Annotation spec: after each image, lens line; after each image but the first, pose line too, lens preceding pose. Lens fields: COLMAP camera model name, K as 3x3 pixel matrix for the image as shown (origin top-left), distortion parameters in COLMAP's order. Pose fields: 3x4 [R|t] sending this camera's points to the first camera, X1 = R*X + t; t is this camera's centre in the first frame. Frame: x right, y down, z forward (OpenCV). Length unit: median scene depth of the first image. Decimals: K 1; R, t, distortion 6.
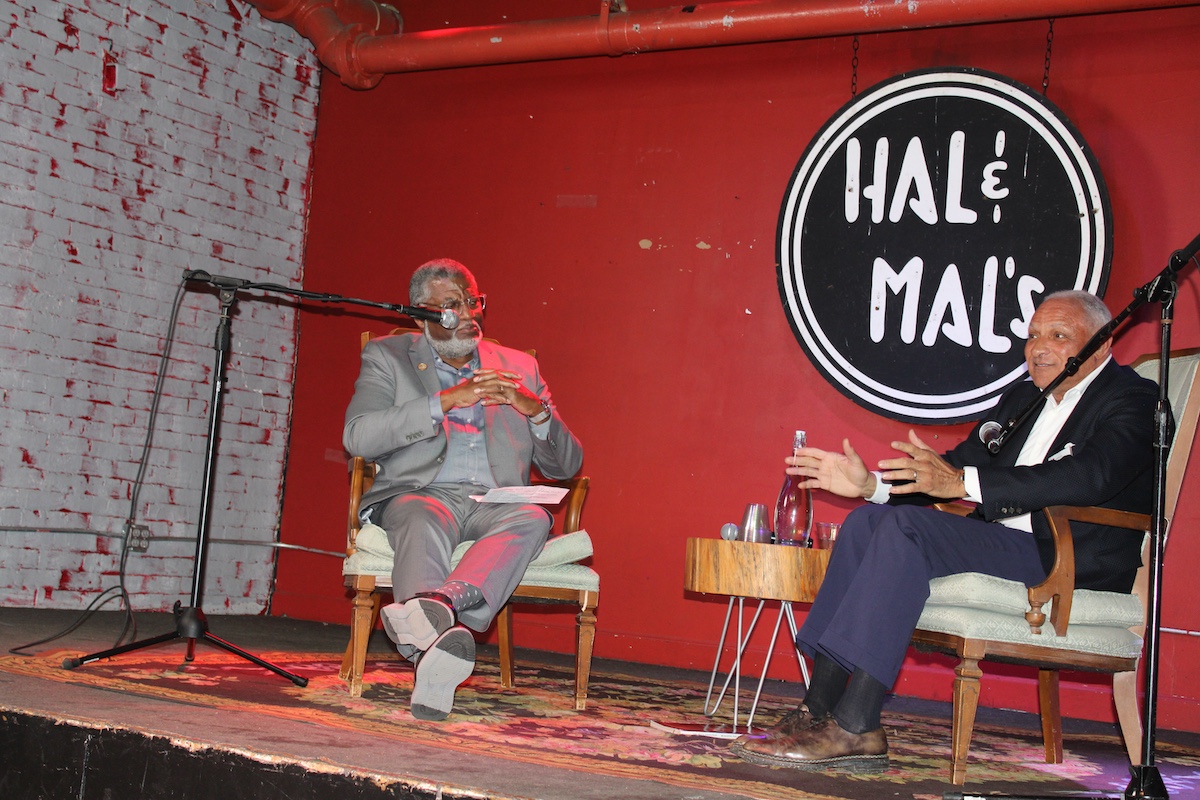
lens RADIAL K [[1806.9, 0, 593.1], [0, 1806.9, 396.4], [0, 0, 1]] dist [-0.017350, 0.000000]
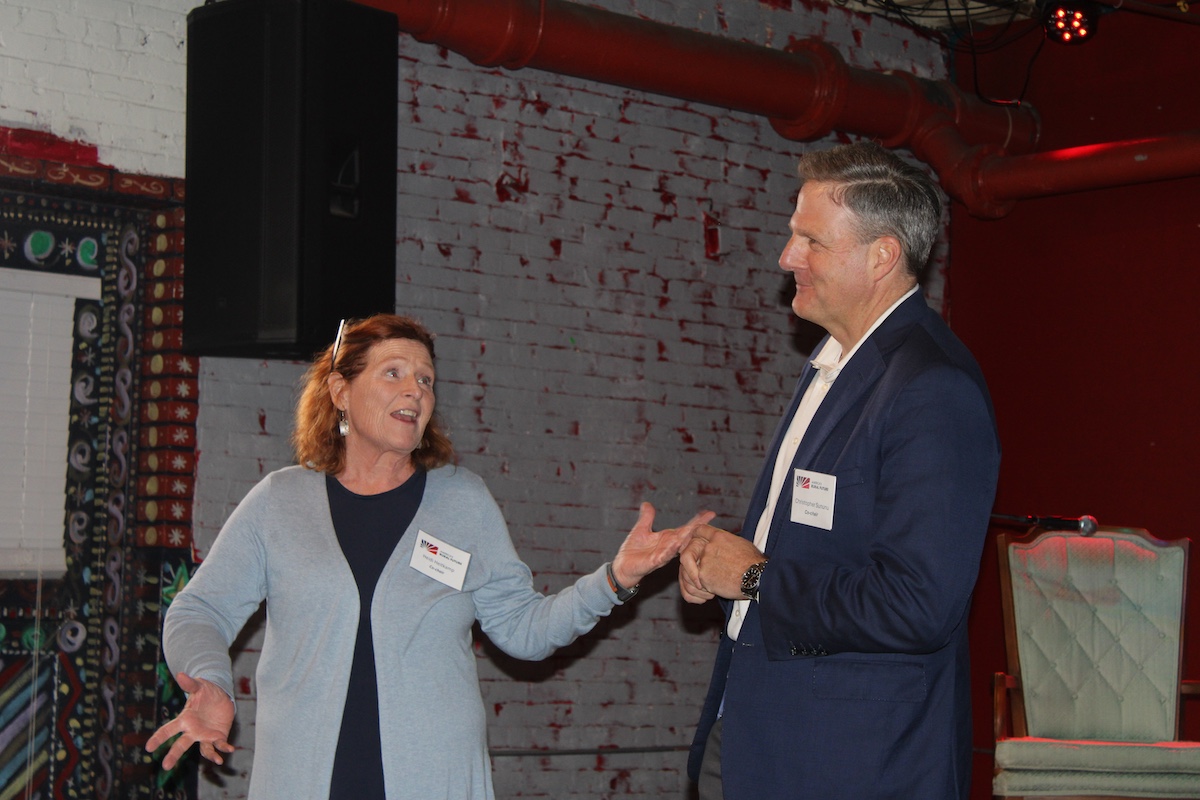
lens RADIAL K [[2839.0, 0, 603.3], [0, 2839.0, 397.0], [0, 0, 1]] dist [0.113660, 0.000000]
pose [[0.950995, -0.082026, -0.298129, 0.098958], [0.075716, 0.996594, -0.032676, -0.057695], [0.299794, 0.008501, 0.953966, -0.377080]]
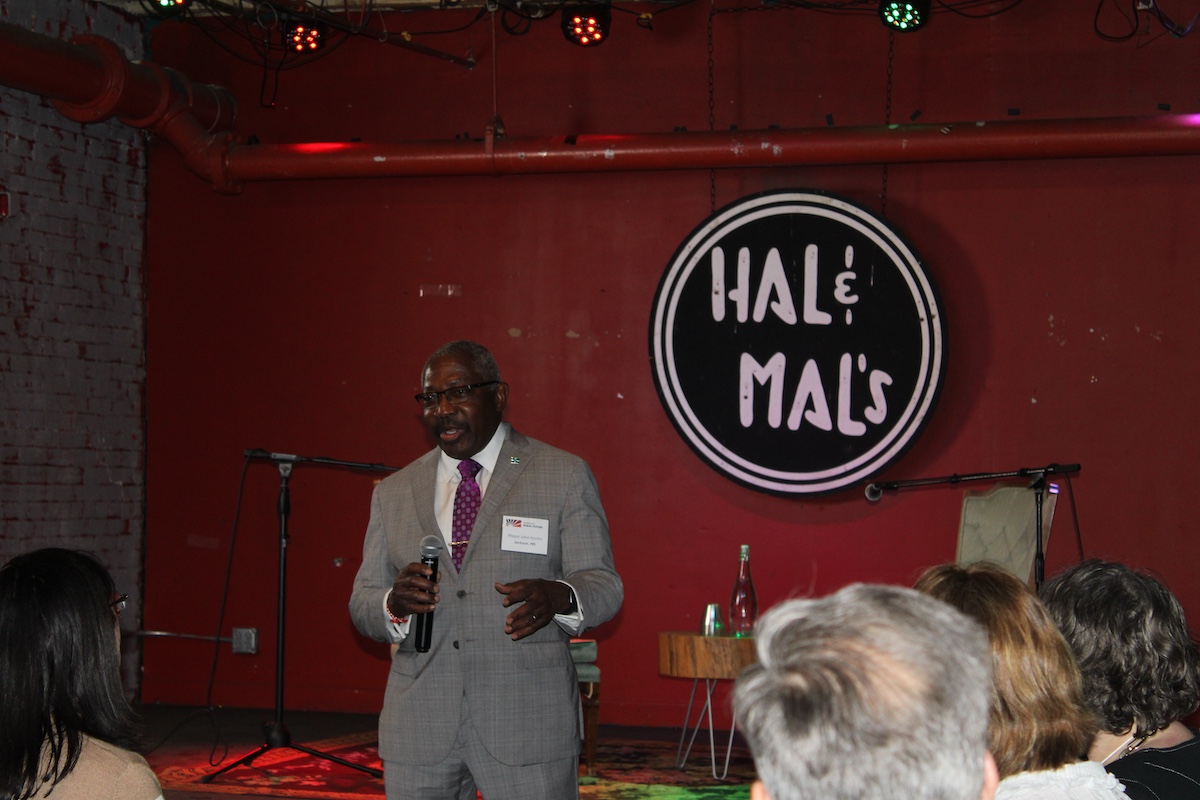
lens RADIAL K [[2839.0, 0, 607.4], [0, 2839.0, 404.5], [0, 0, 1]] dist [0.113660, 0.000000]
pose [[0.974011, -0.064630, 0.217085, -0.295792], [0.050210, 0.996190, 0.071302, -0.164578], [-0.220867, -0.058549, 0.973545, -0.676185]]
